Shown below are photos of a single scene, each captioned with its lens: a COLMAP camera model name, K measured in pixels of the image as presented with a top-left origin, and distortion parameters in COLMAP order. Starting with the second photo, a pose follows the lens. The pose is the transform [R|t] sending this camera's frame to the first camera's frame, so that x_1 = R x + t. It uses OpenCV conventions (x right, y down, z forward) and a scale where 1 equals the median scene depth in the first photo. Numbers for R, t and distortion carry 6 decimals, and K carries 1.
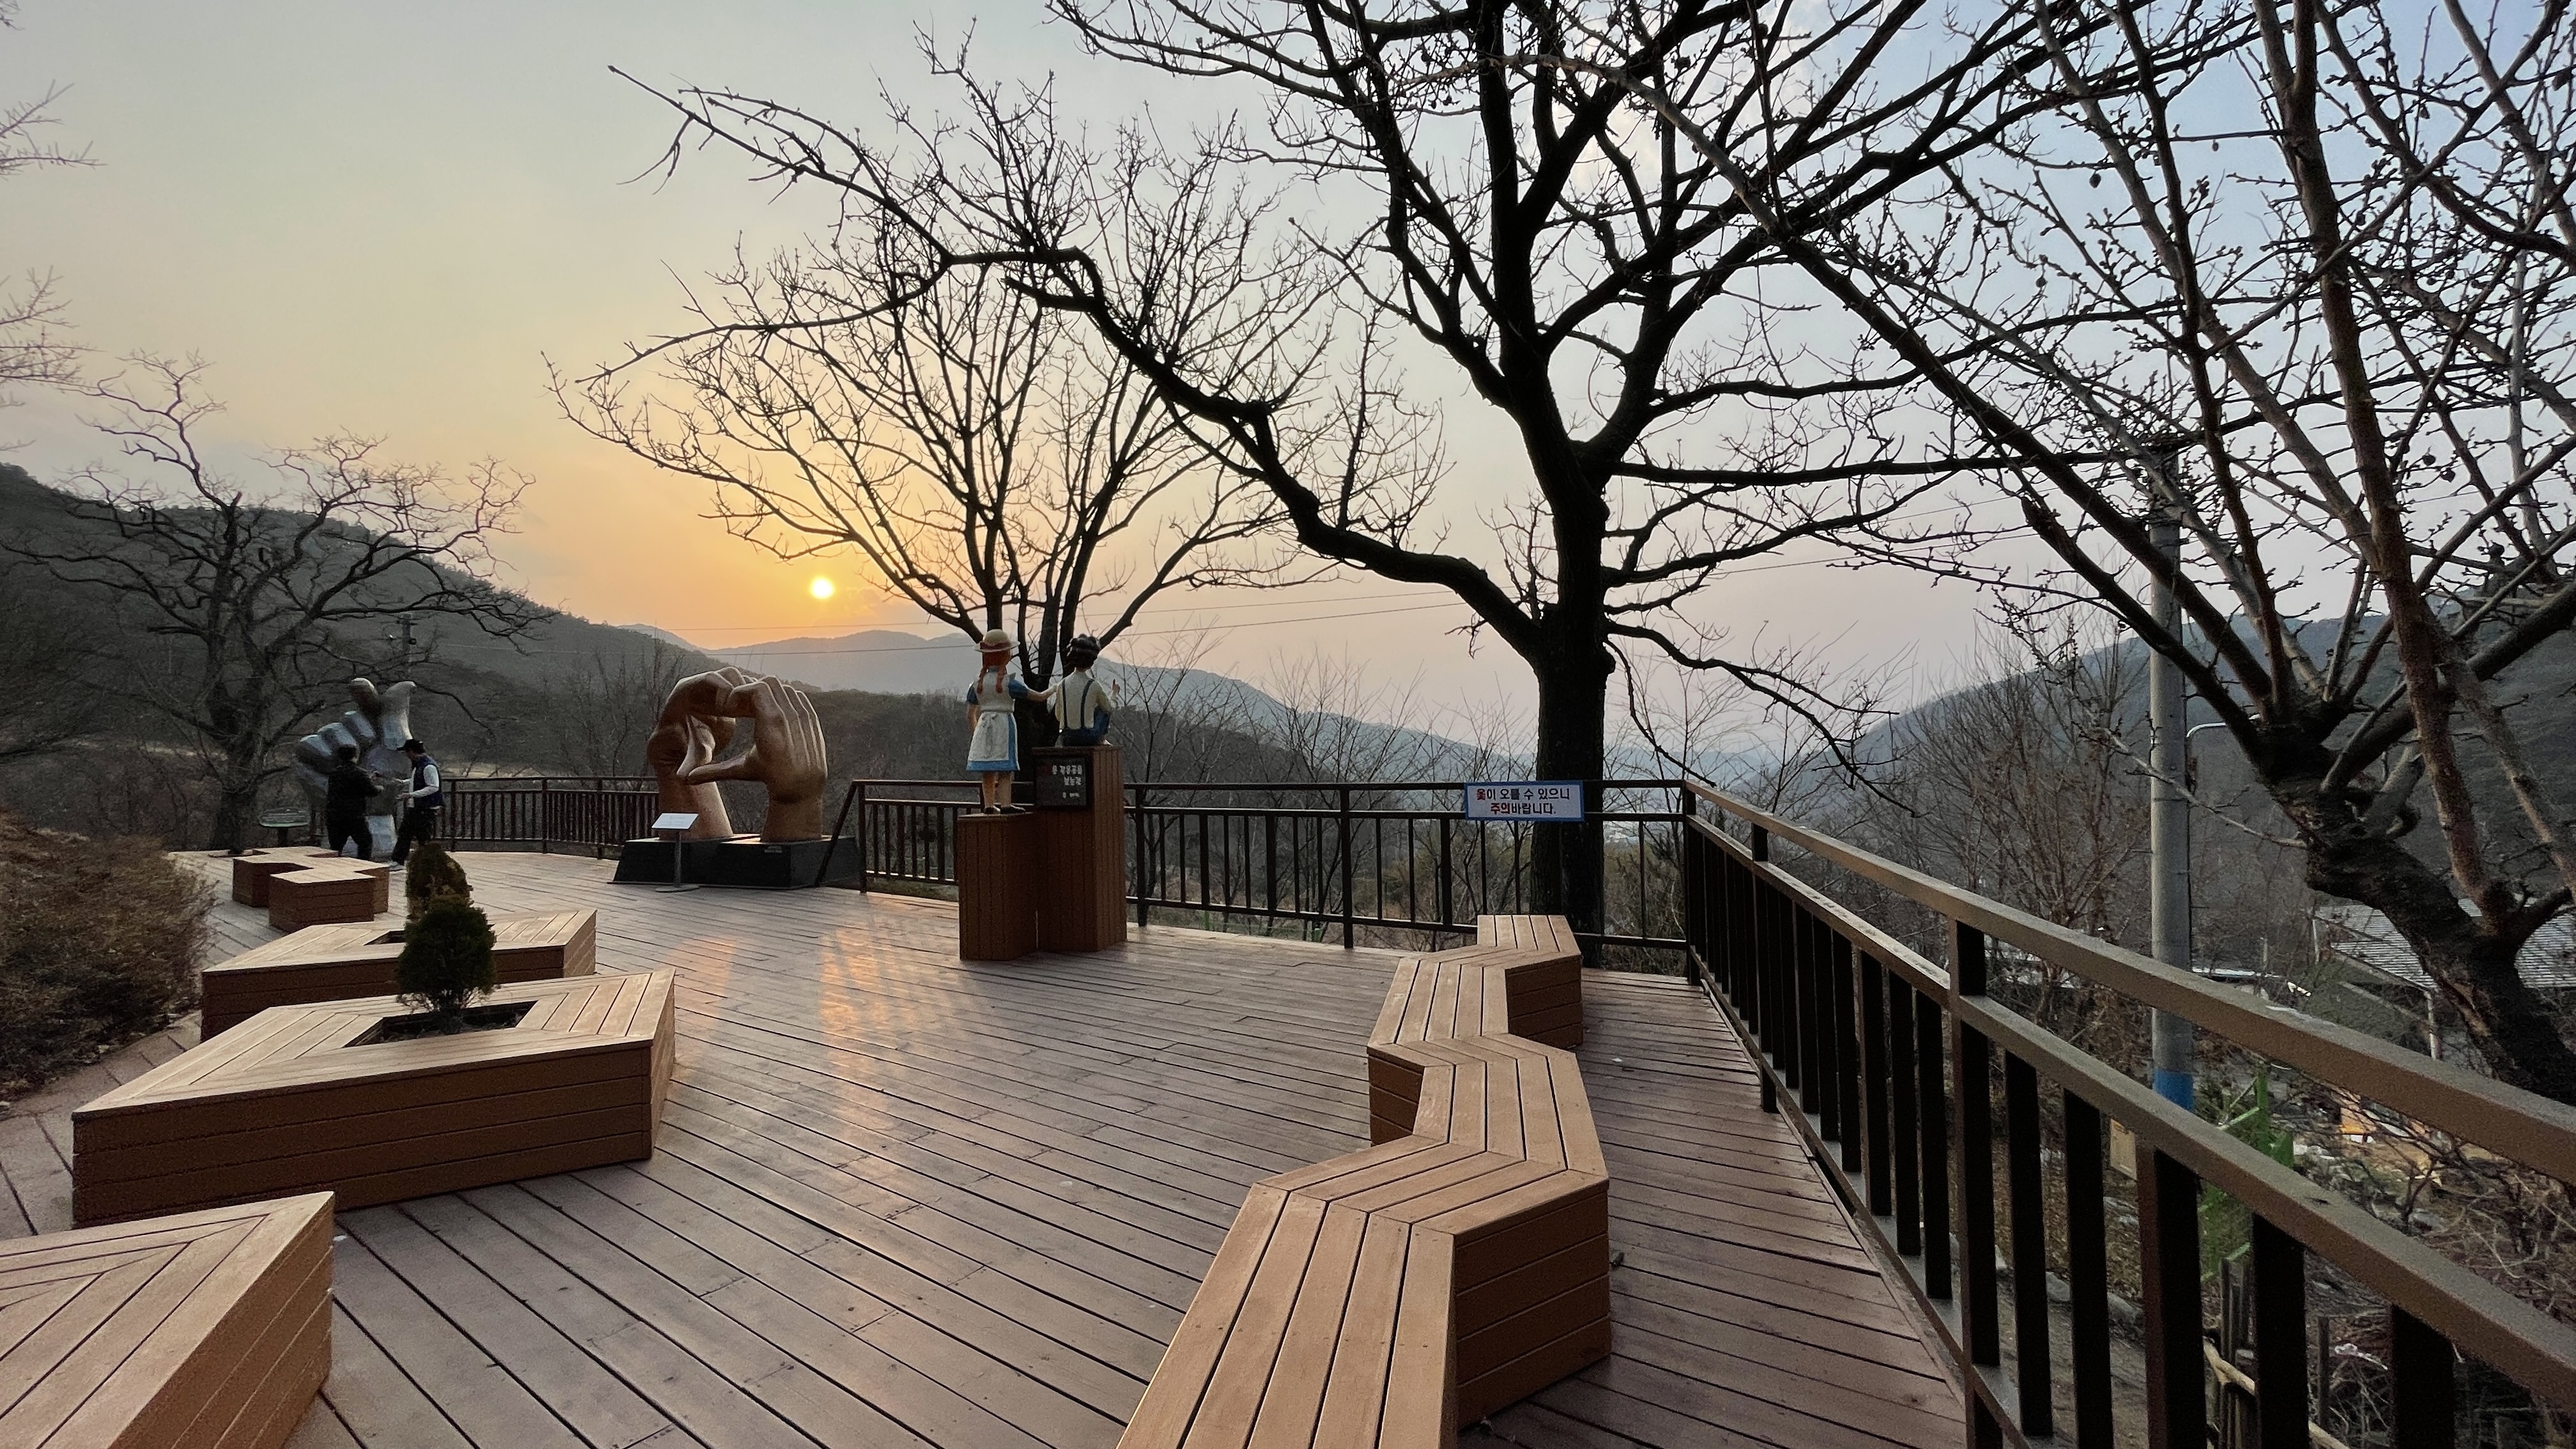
lens RADIAL K [[1052.0, 0, 1280.1], [0, 1052.0, 730.7], [0, 0, 1]] dist [0.012878, 0.000592]
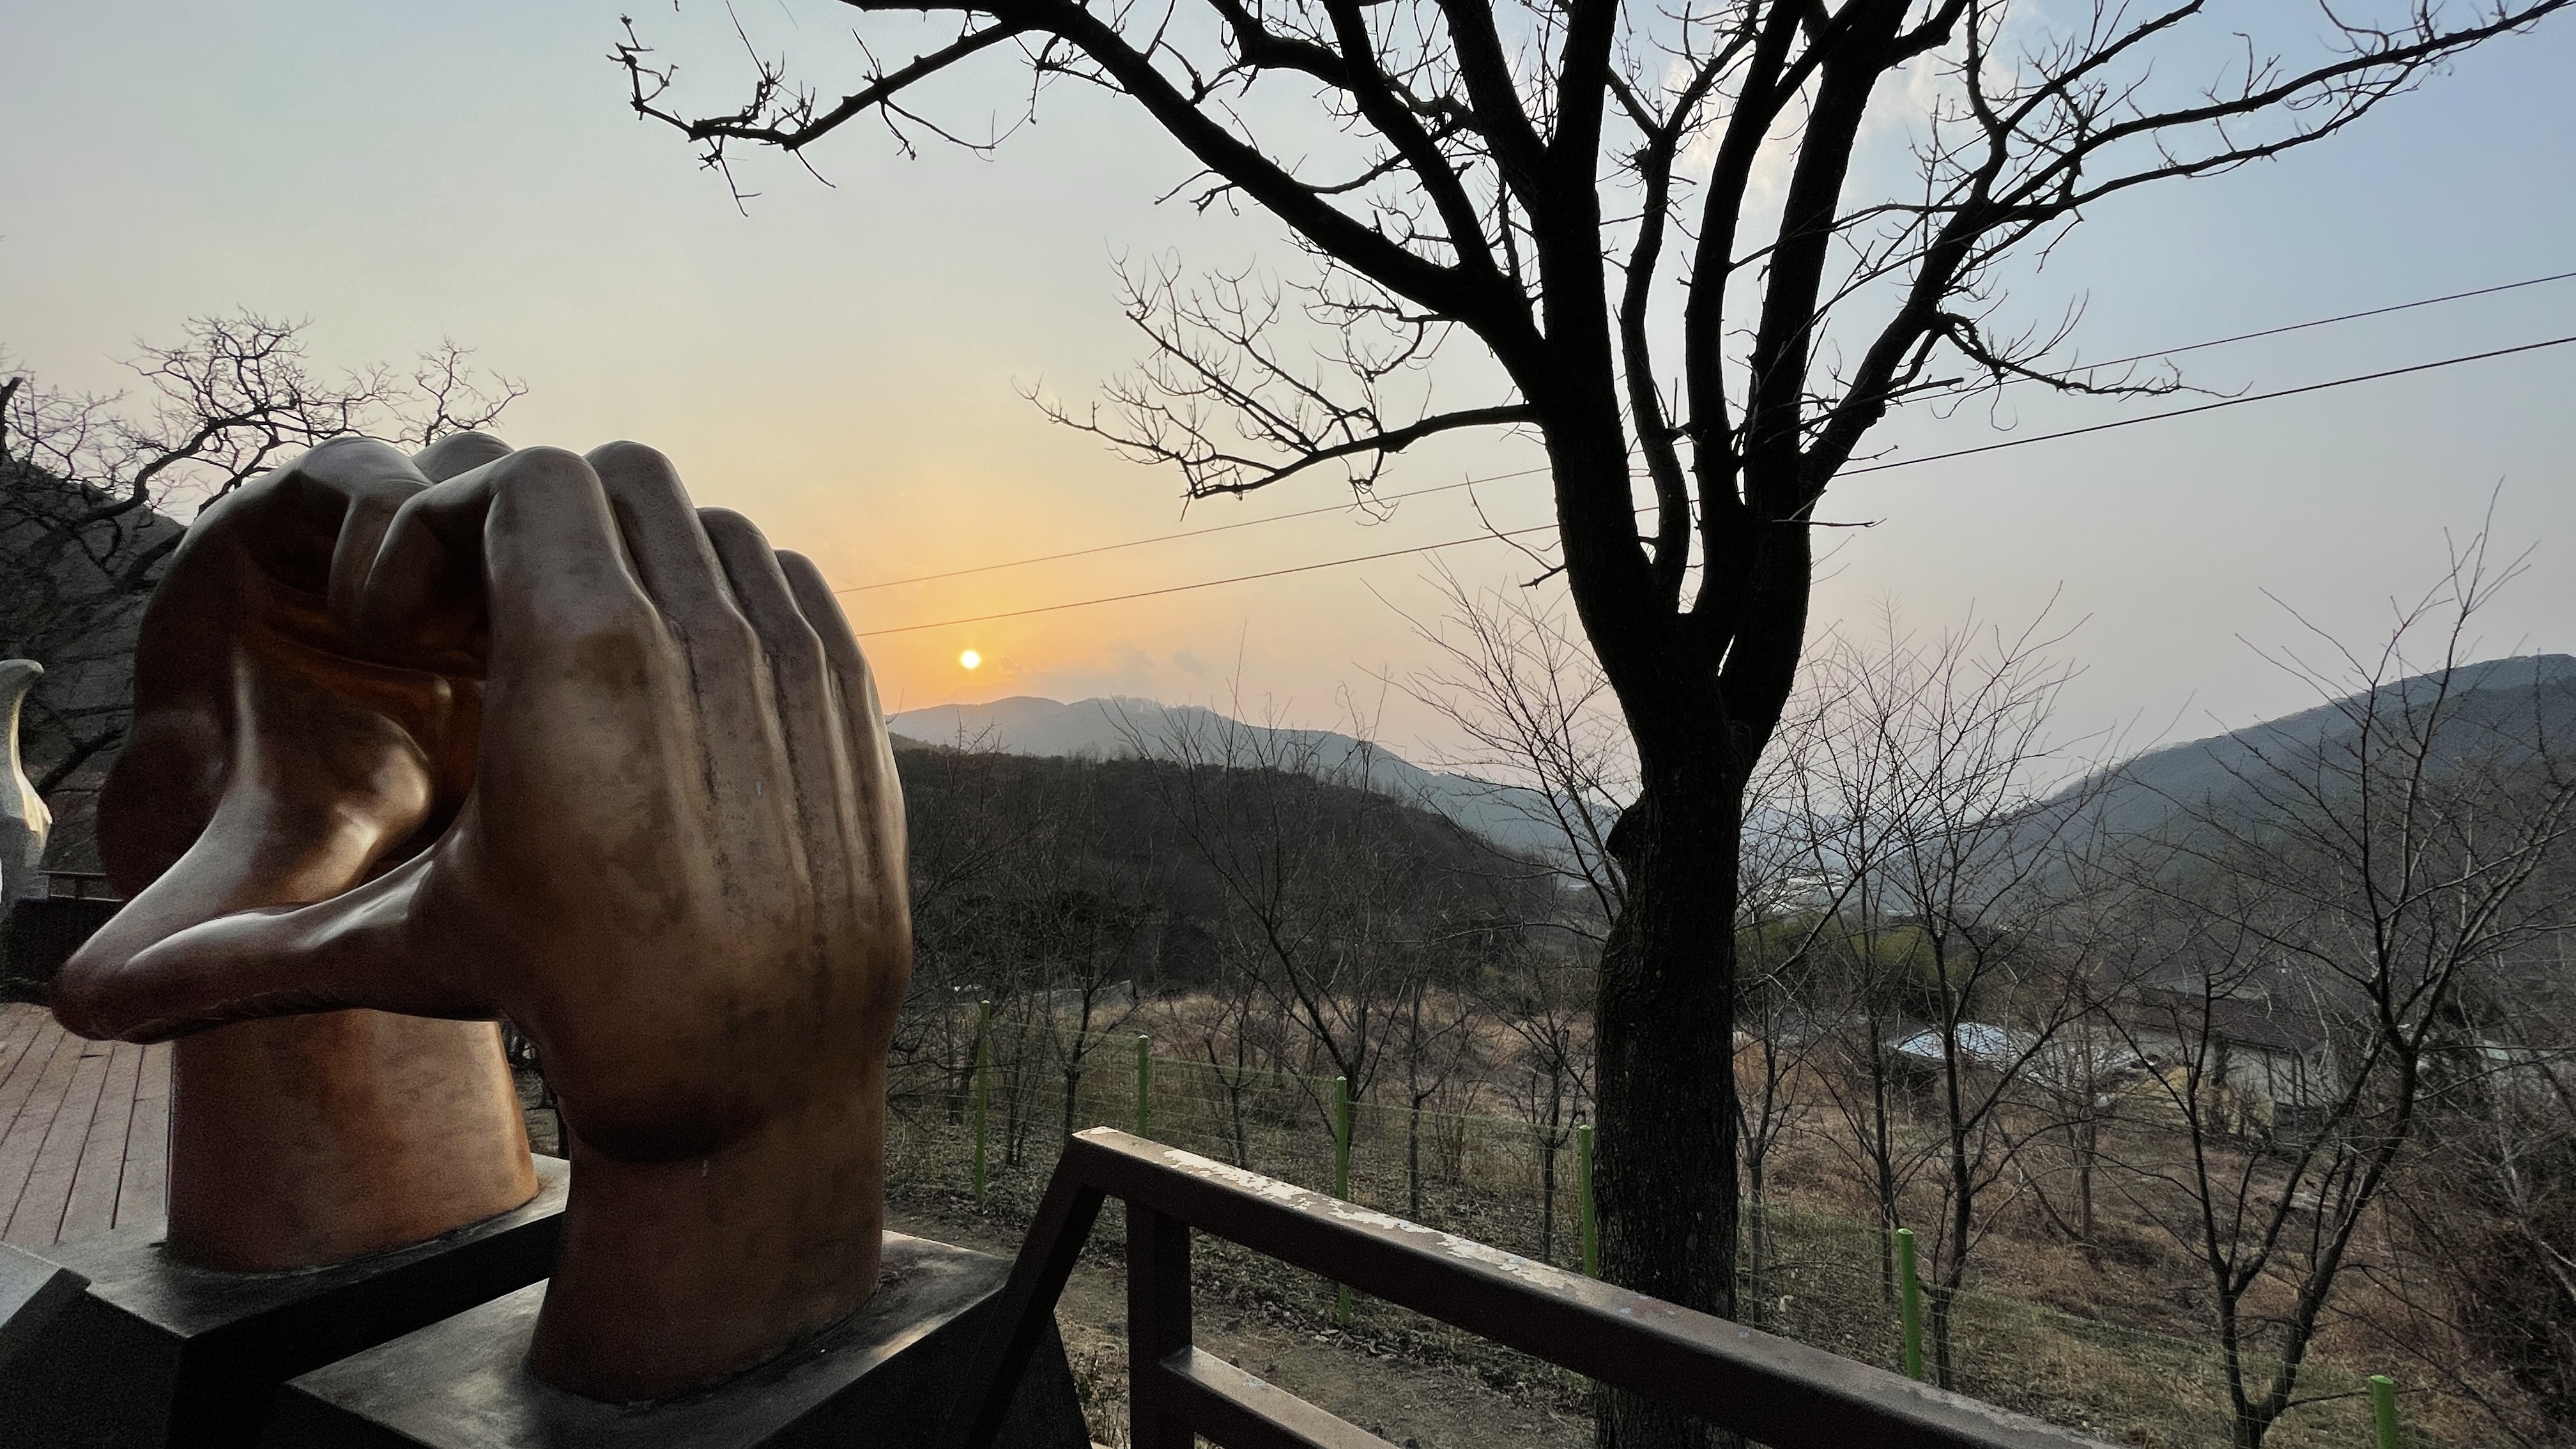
lens RADIAL K [[1052.0, 0, 1279.9], [0, 1052.0, 718.0], [0, 0, 1]] dist [0.012878, 0.000592]
pose [[0.992420, -0.013678, -0.122126, -0.343711], [0.005139, 0.997536, -0.069963, 0.011794], [0.122782, 0.068805, 0.990046, 0.828094]]
